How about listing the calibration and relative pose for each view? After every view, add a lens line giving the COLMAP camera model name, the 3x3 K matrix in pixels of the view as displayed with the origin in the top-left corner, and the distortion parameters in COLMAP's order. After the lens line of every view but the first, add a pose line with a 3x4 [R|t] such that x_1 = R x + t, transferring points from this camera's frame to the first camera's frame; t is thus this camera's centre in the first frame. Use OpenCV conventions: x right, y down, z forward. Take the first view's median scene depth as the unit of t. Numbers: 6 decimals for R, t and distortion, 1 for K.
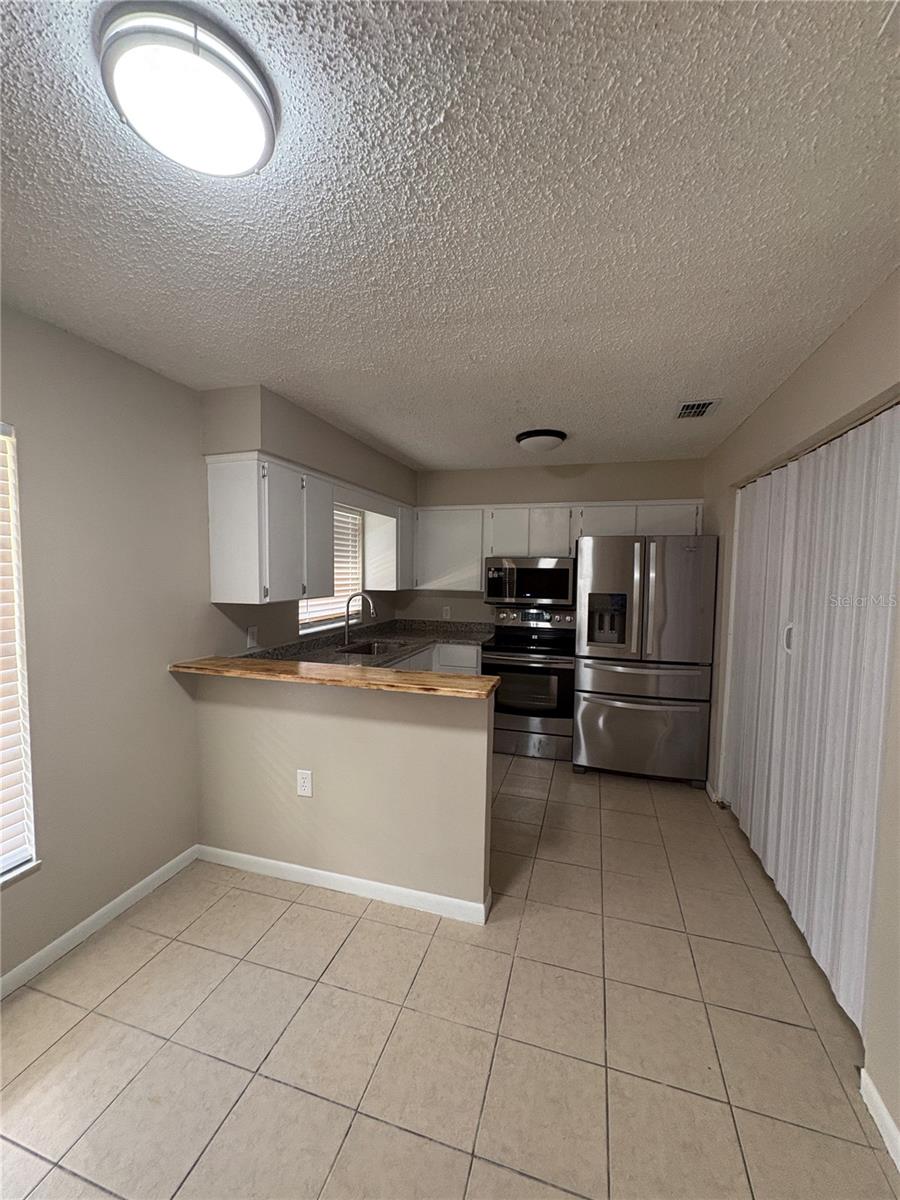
lens RADIAL K [[477.4, 0, 450.0], [0, 477.4, 600.0], [0, 0, 1]] dist [0.001068, 0.000122]
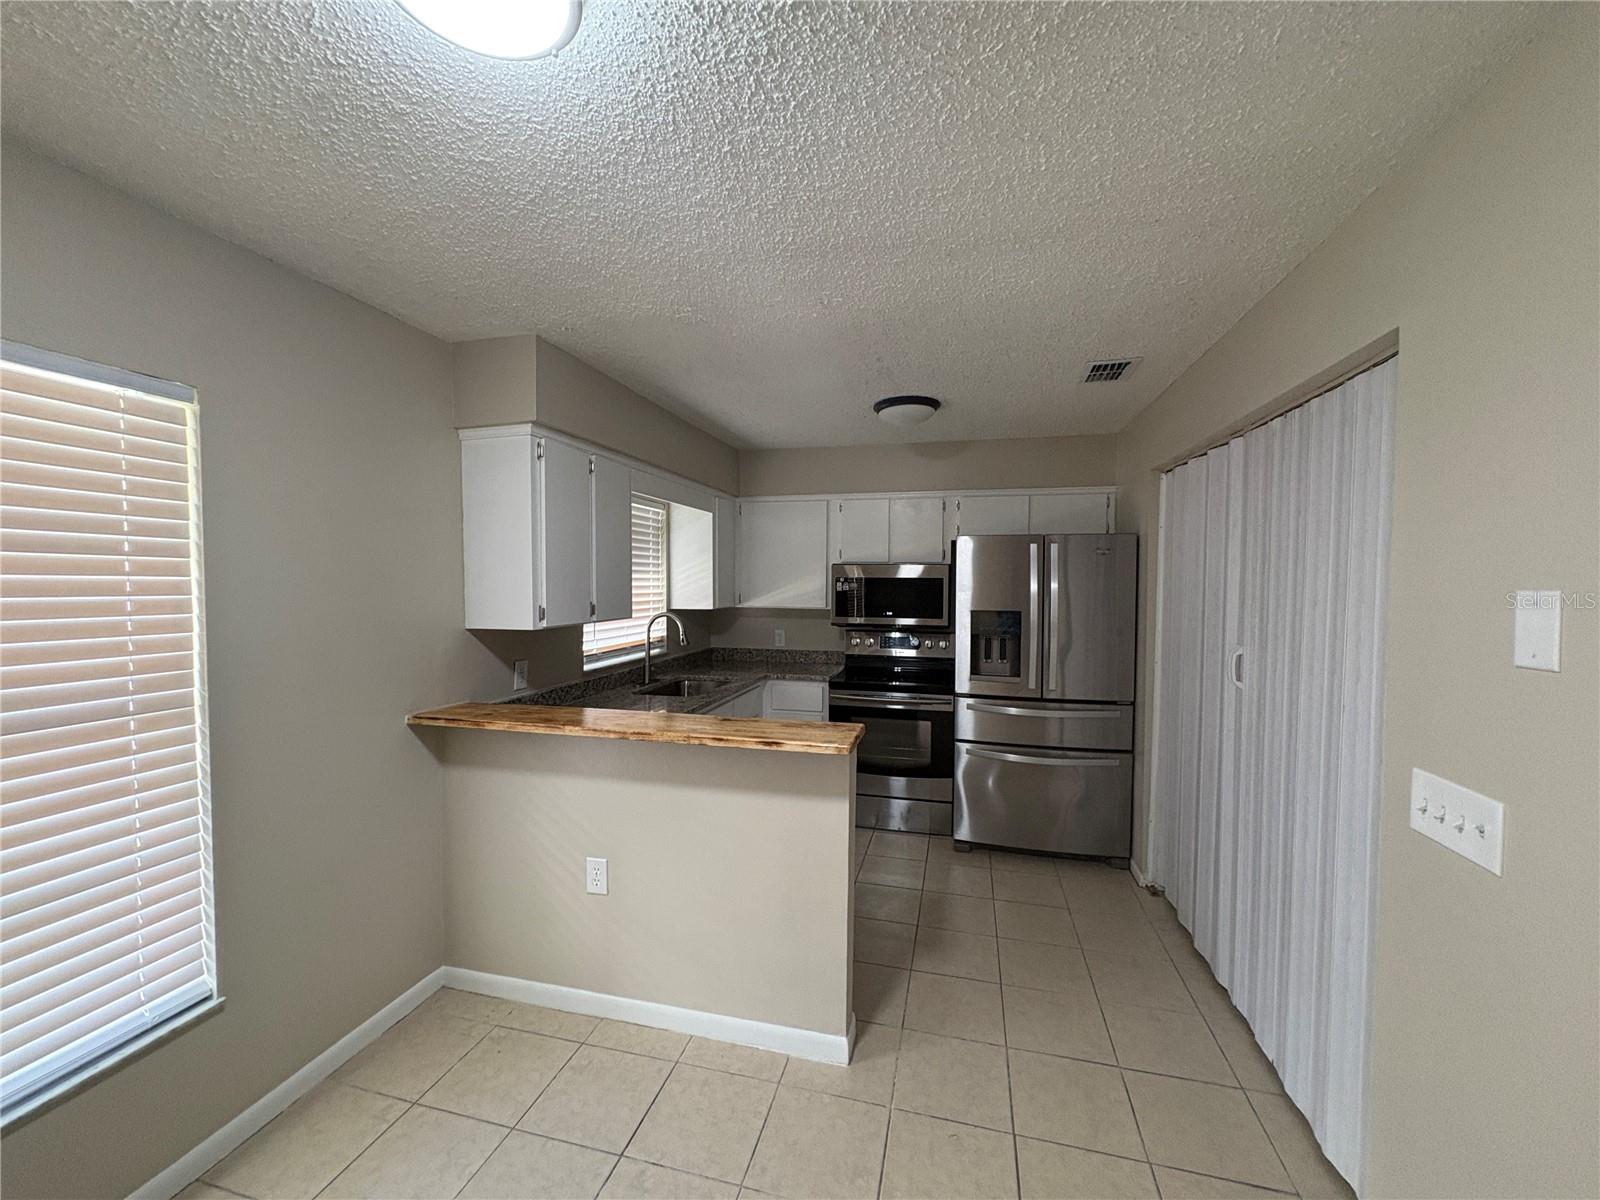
lens RADIAL K [[636.6, 0, 800.4], [0, 636.6, 601.2], [0, 0, 1]] dist [0.001068, 0.000122]
pose [[0.999178, -0.008644, 0.039616, -0.023509], [0.009830, 0.999507, -0.029835, -0.001954], [-0.039339, 0.030200, 0.998769, 0.005092]]
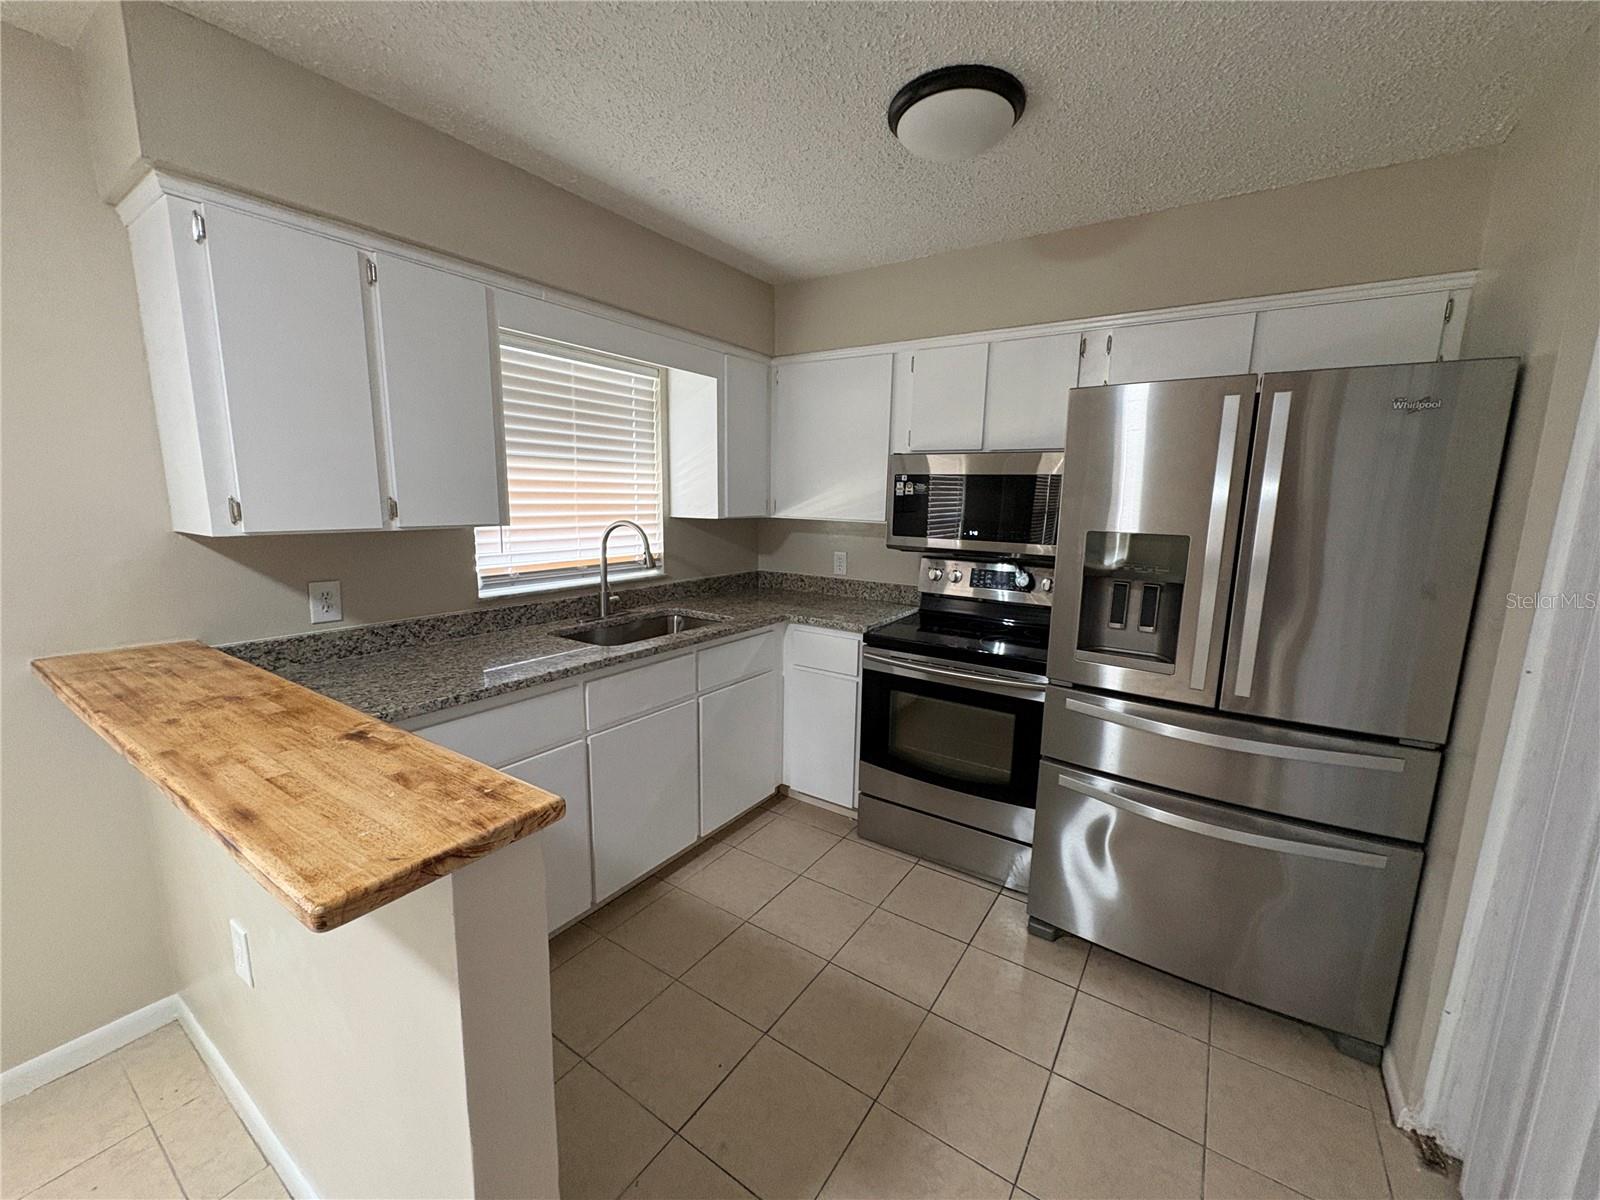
lens RADIAL K [[636.6, 0, 800.4], [0, 636.6, 601.2], [0, 0, 1]] dist [0.001068, 0.000122]
pose [[0.955488, 0.054705, -0.289915, 0.267427], [-0.025374, 0.994255, 0.103982, -0.006627], [0.293938, -0.091998, 0.951387, 0.503264]]
